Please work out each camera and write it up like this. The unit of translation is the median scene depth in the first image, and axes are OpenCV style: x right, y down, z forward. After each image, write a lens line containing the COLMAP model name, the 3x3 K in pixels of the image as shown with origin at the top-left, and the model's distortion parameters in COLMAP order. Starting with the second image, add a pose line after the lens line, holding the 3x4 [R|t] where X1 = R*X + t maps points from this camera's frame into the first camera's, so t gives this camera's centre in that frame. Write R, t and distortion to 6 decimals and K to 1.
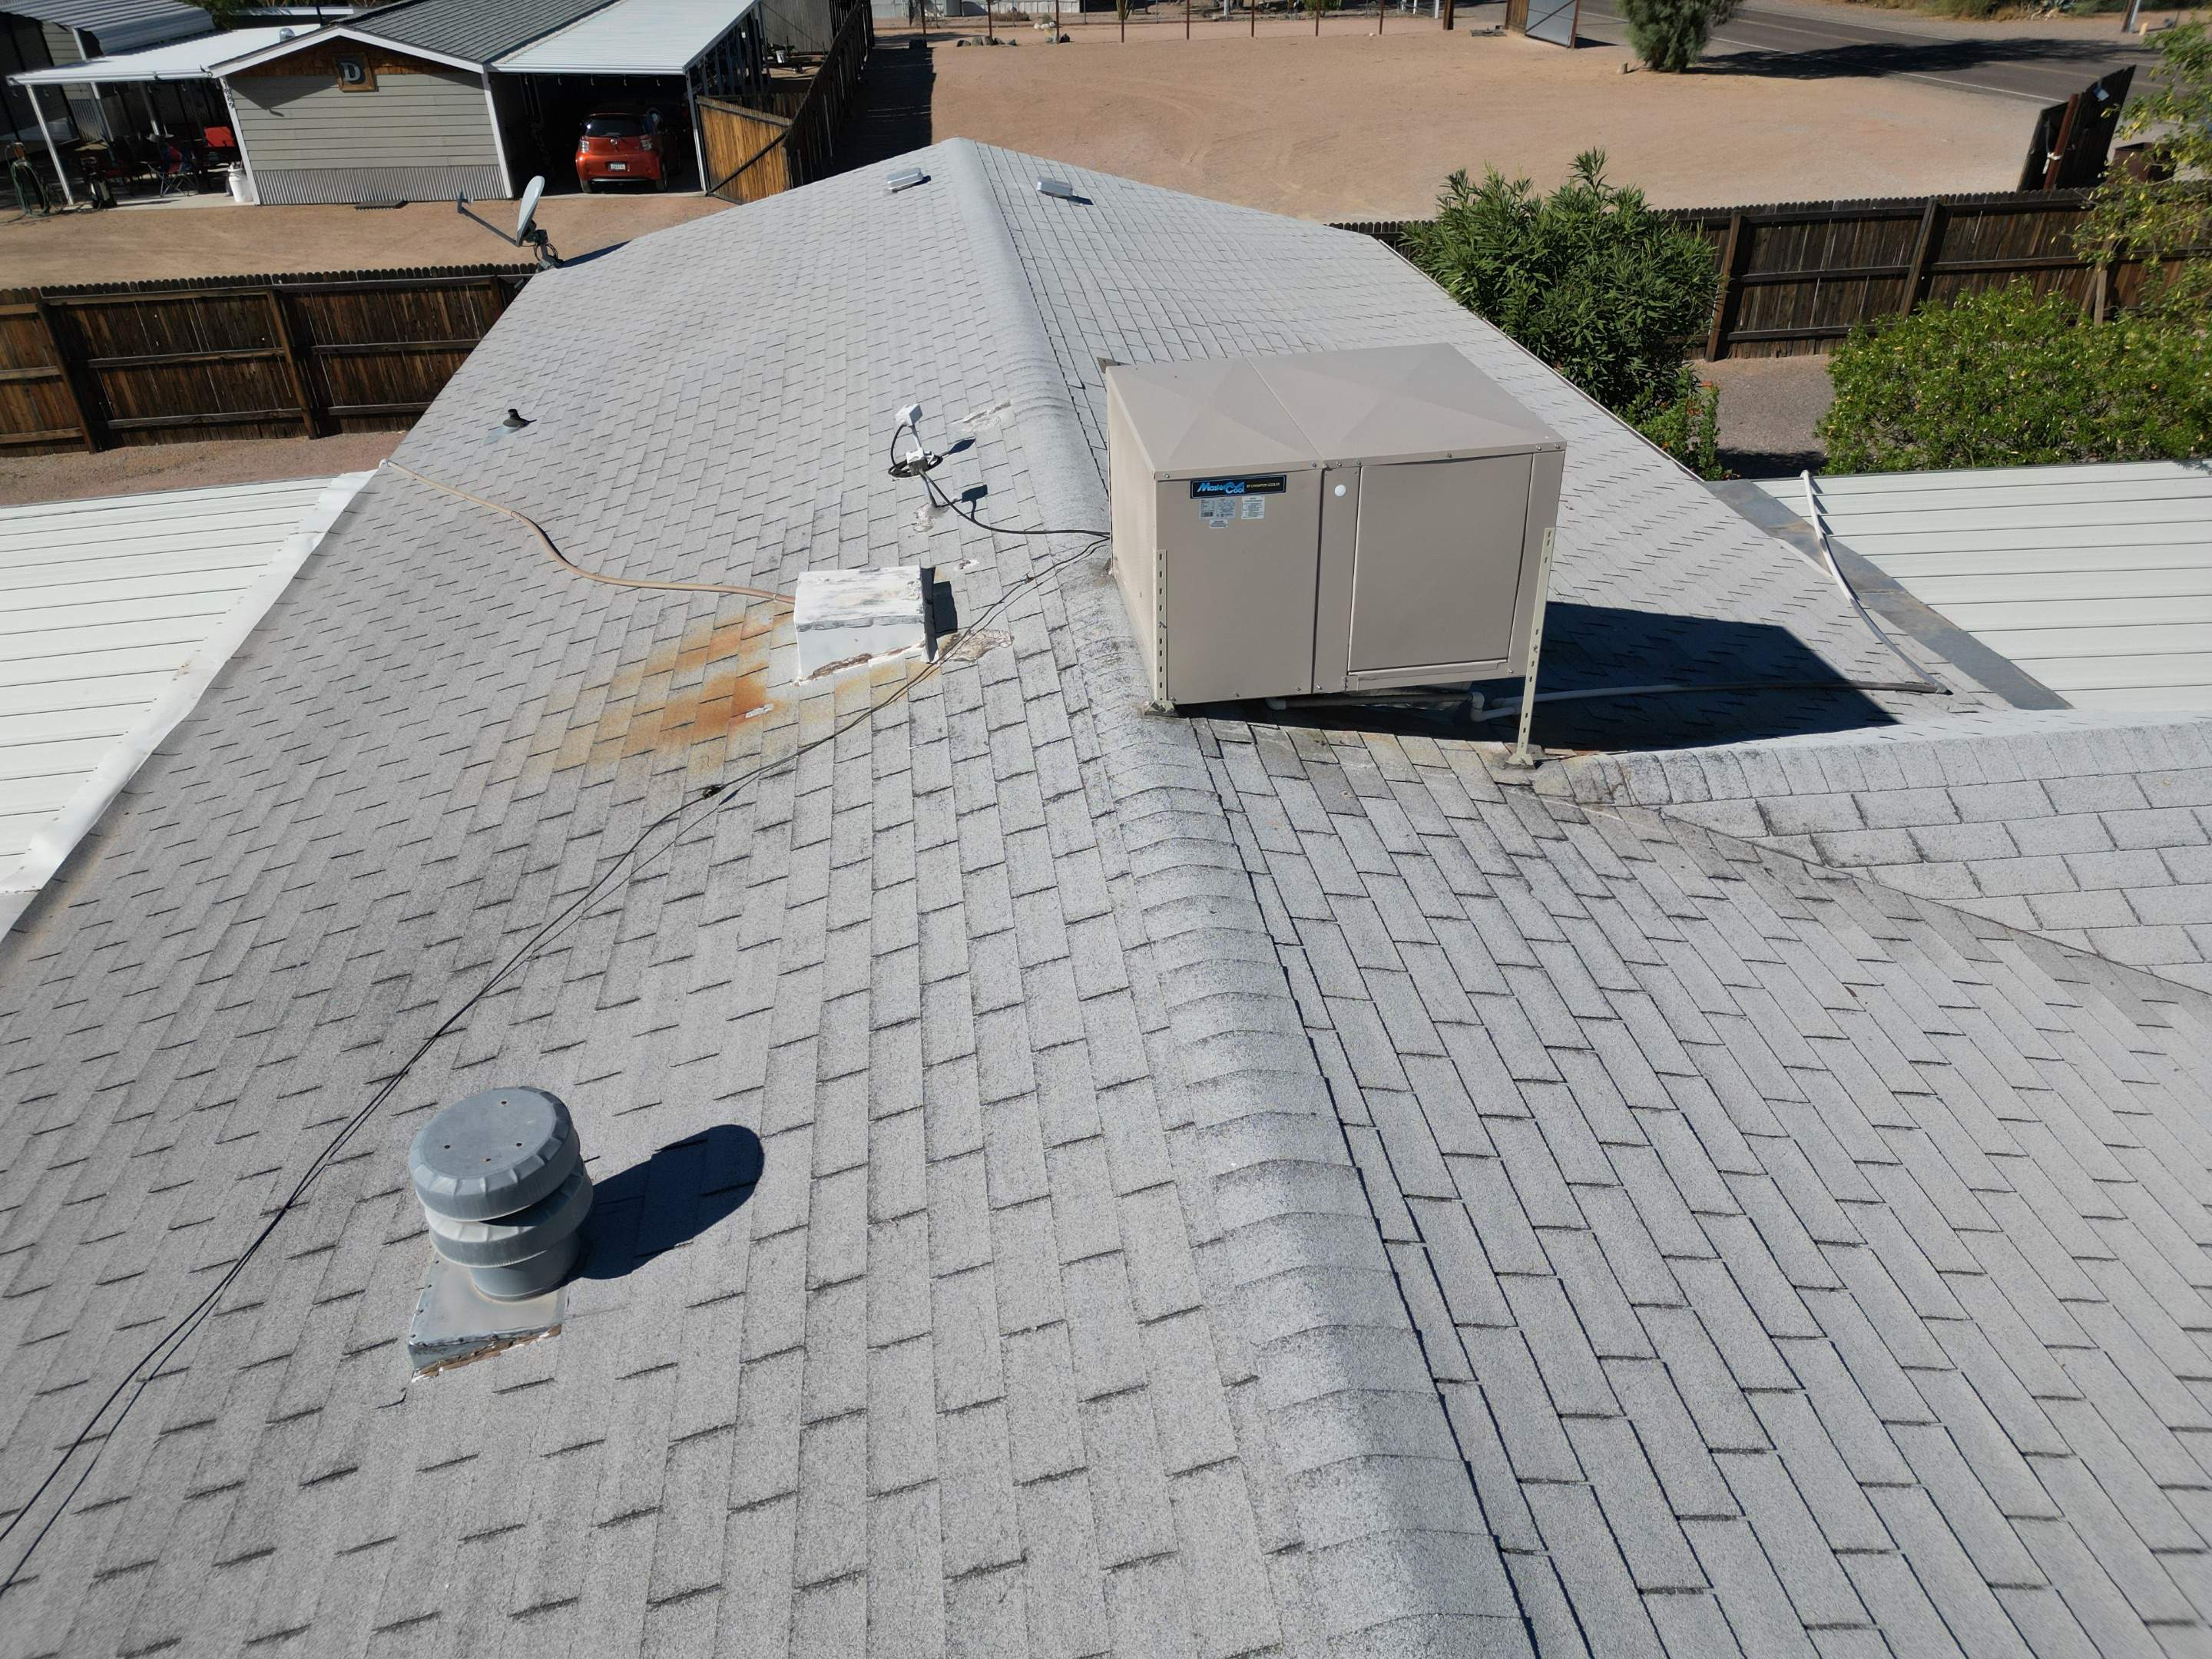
lens RADIAL K [[1550.4, 0, 1109.8], [0, 1550.4, 839.4], [0, 0, 1]] dist [0.047253, -0.021327]
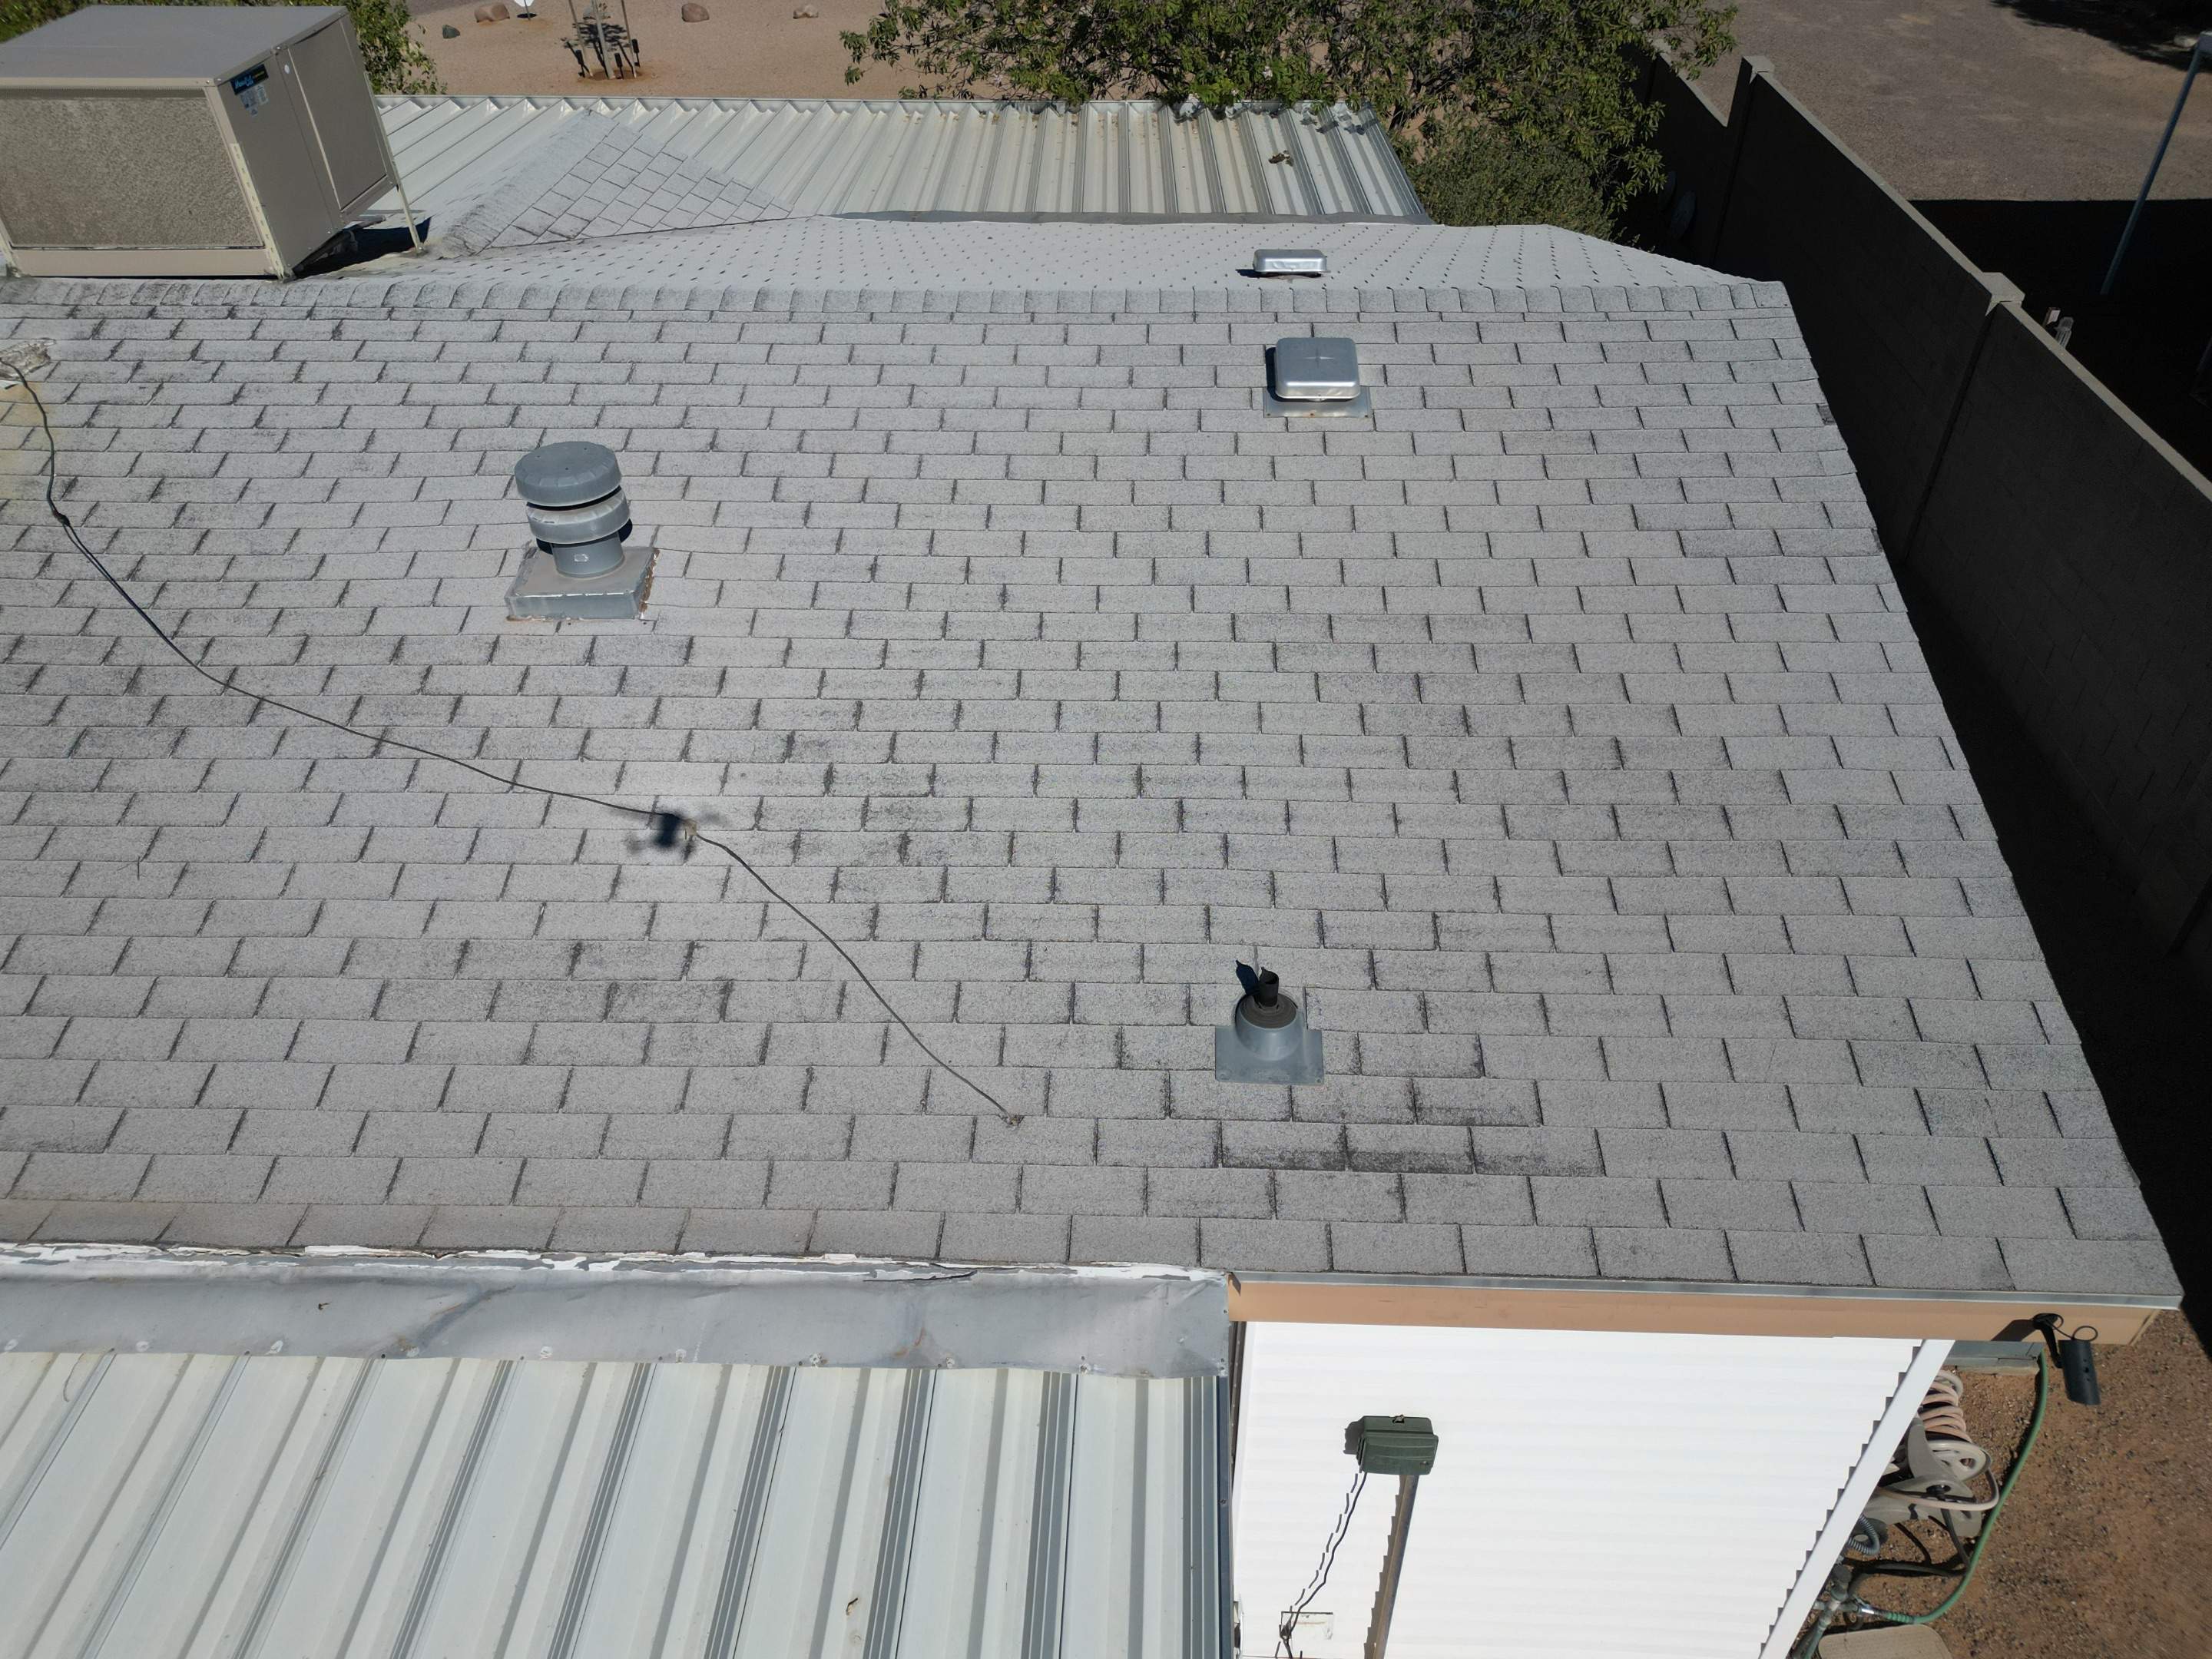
lens RADIAL K [[1550.4, 0, 1099.5], [0, 1550.4, 831.7], [0, 0, 1]] dist [0.047253, -0.021327]
pose [[0.159939, -0.605941, 0.779265, -1.280898], [0.537631, 0.715540, 0.446044, 0.030622], [-0.827872, 0.347617, 0.440216, -0.008122]]
